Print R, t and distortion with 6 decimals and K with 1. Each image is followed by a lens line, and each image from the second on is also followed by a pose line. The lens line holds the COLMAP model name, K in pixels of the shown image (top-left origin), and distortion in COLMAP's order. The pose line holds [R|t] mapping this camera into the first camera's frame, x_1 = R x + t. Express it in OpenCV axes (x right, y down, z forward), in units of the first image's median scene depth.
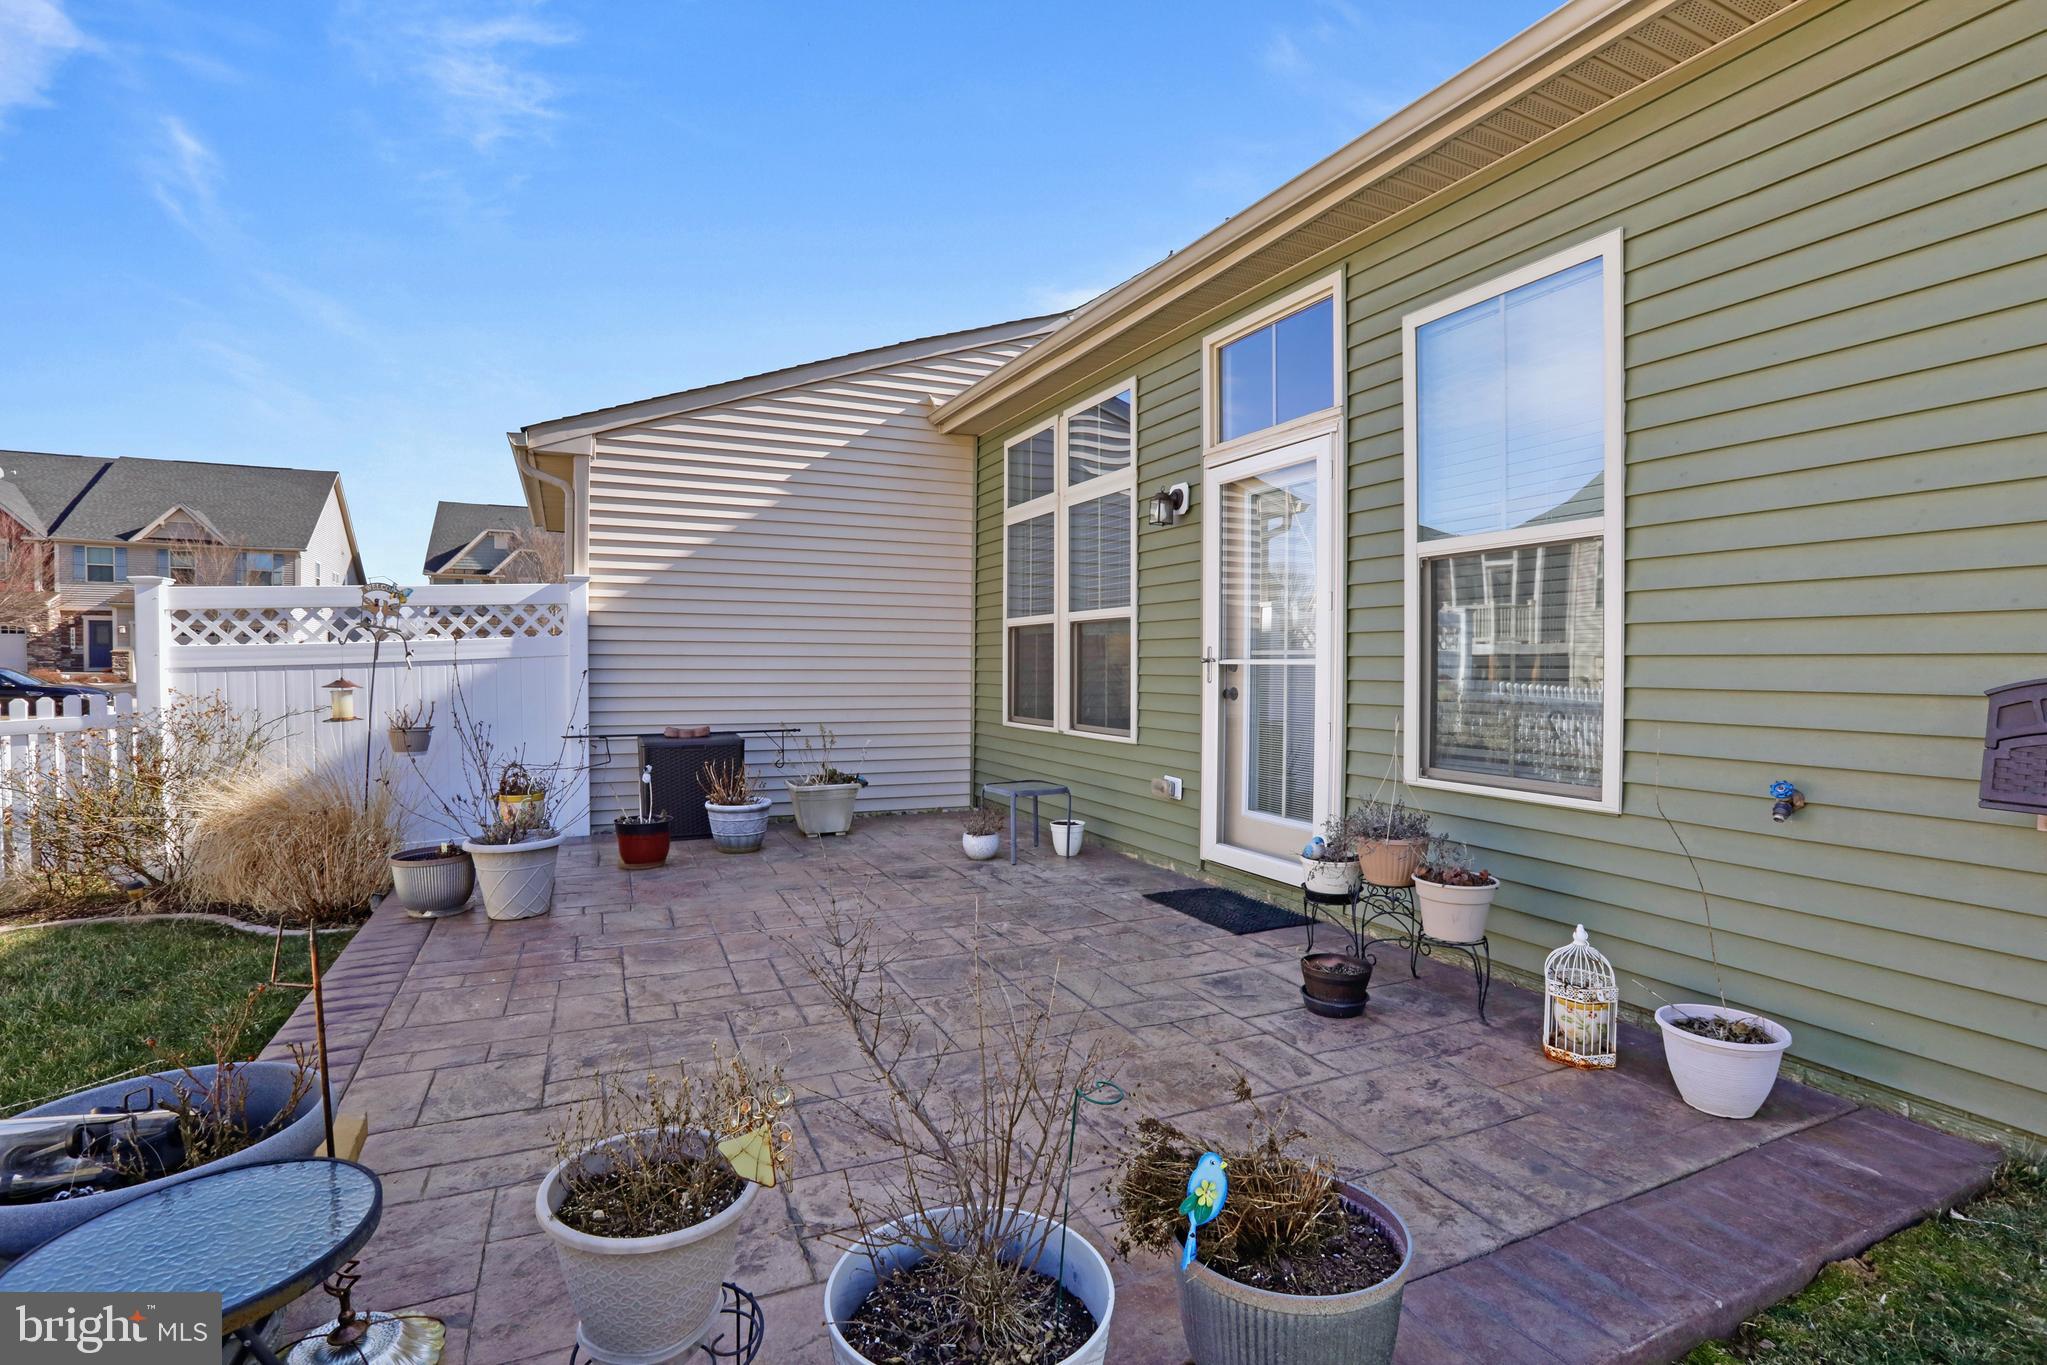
lens RADIAL K [[939.1, 0, 1020.2], [0, 939.1, 693.4], [0, 0, 1]] dist [-0.077235, 0.034040]
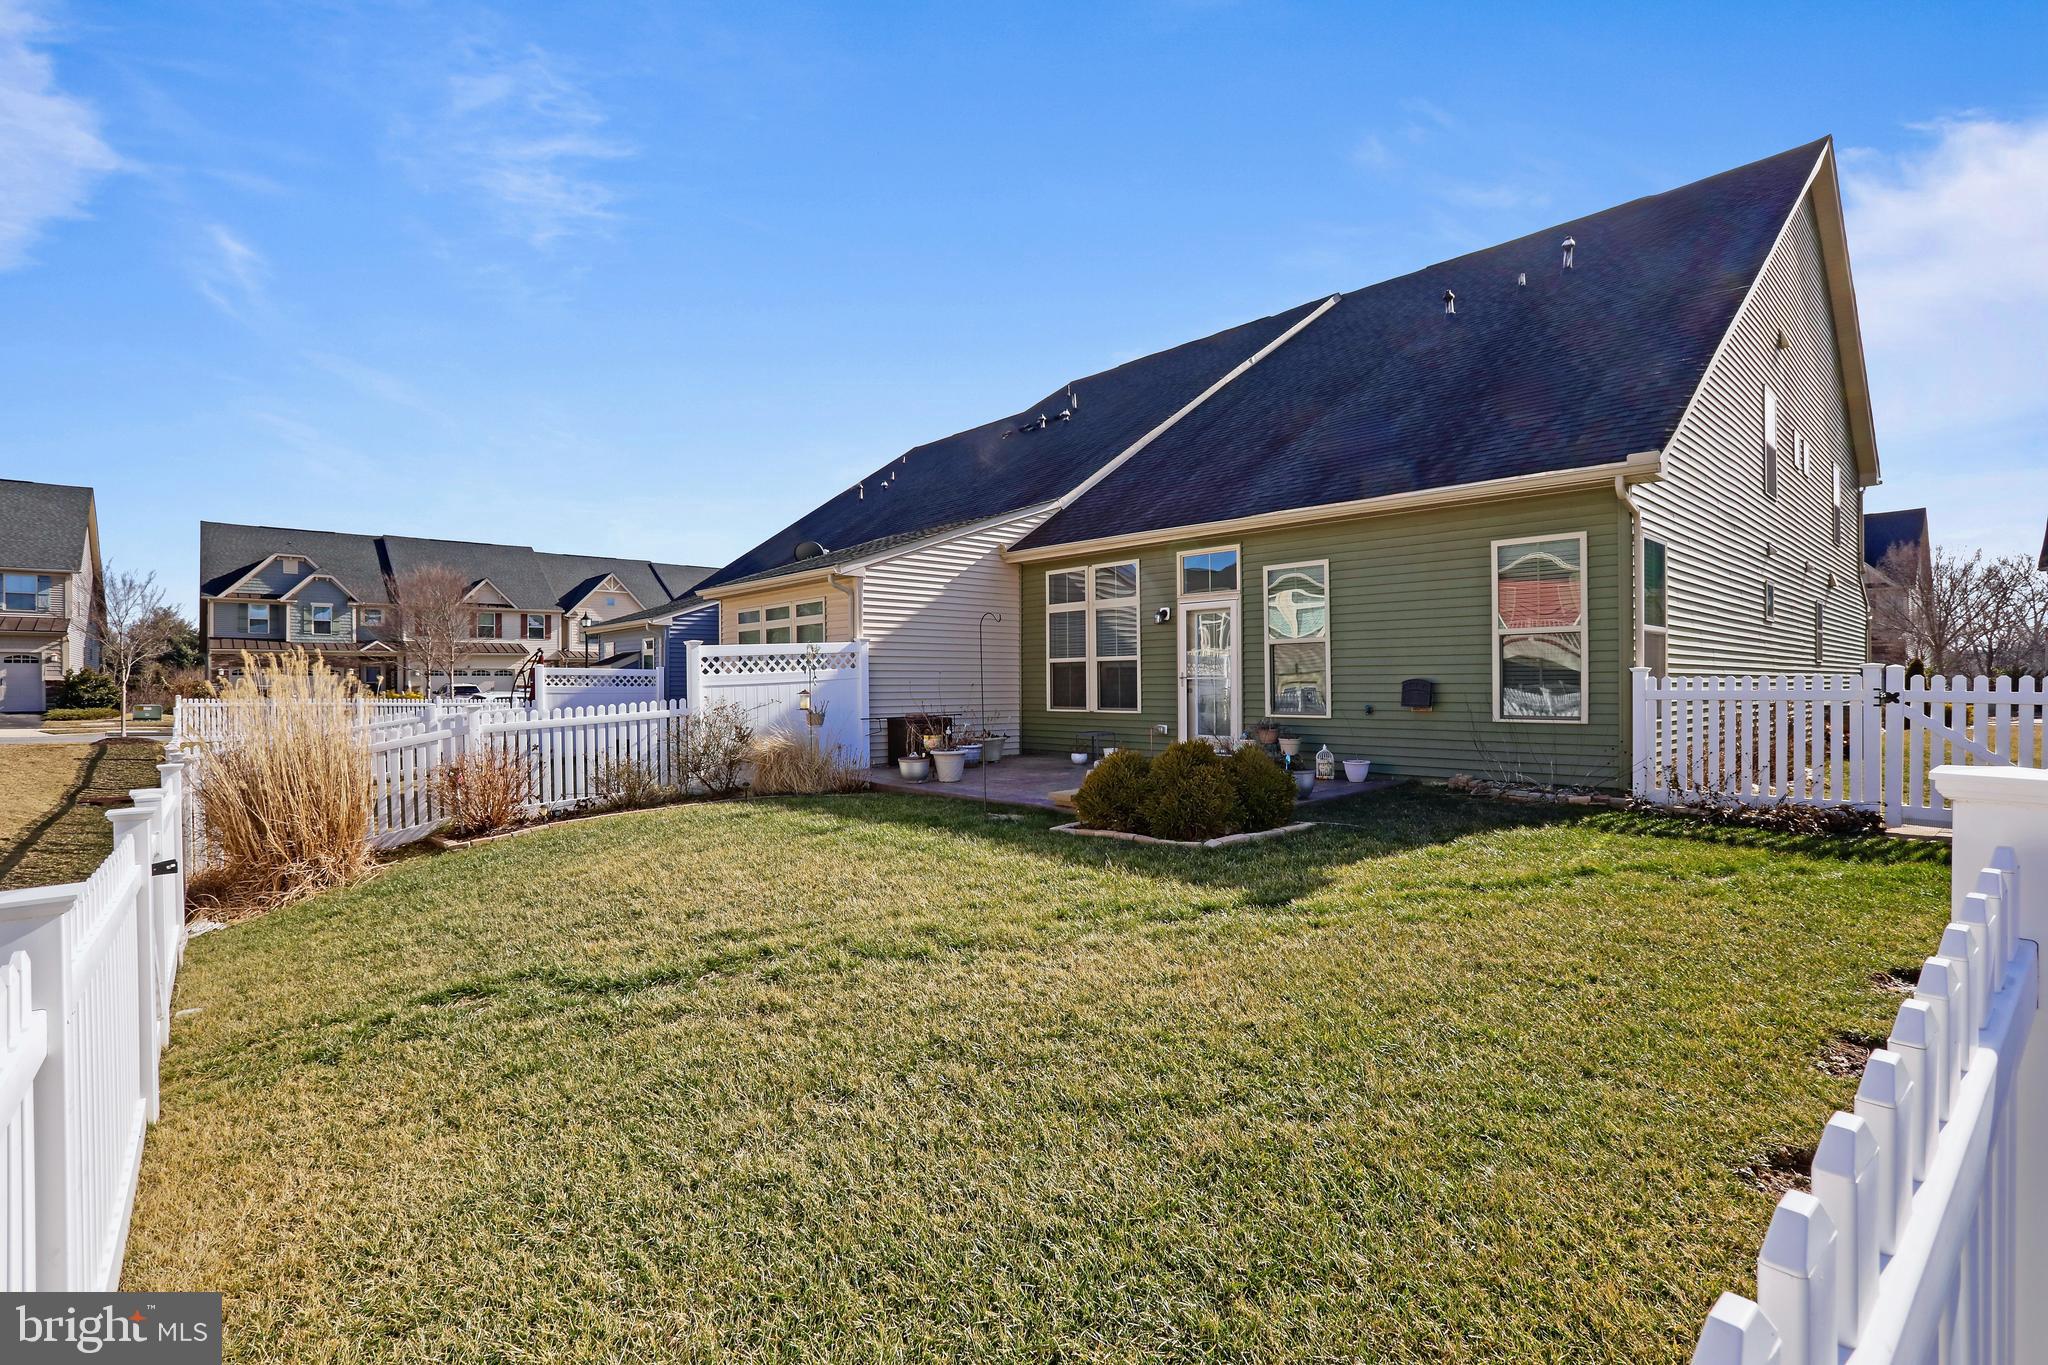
lens RADIAL K [[939.6, 0, 1020.7], [0, 939.6, 693.4], [0, 0, 1]] dist [-0.077235, 0.034040]
pose [[0.949401, -0.014987, 0.313707, -0.900210], [0.022002, 0.999580, -0.018835, 0.040782], [-0.313294, 0.024784, 0.949333, -1.148870]]
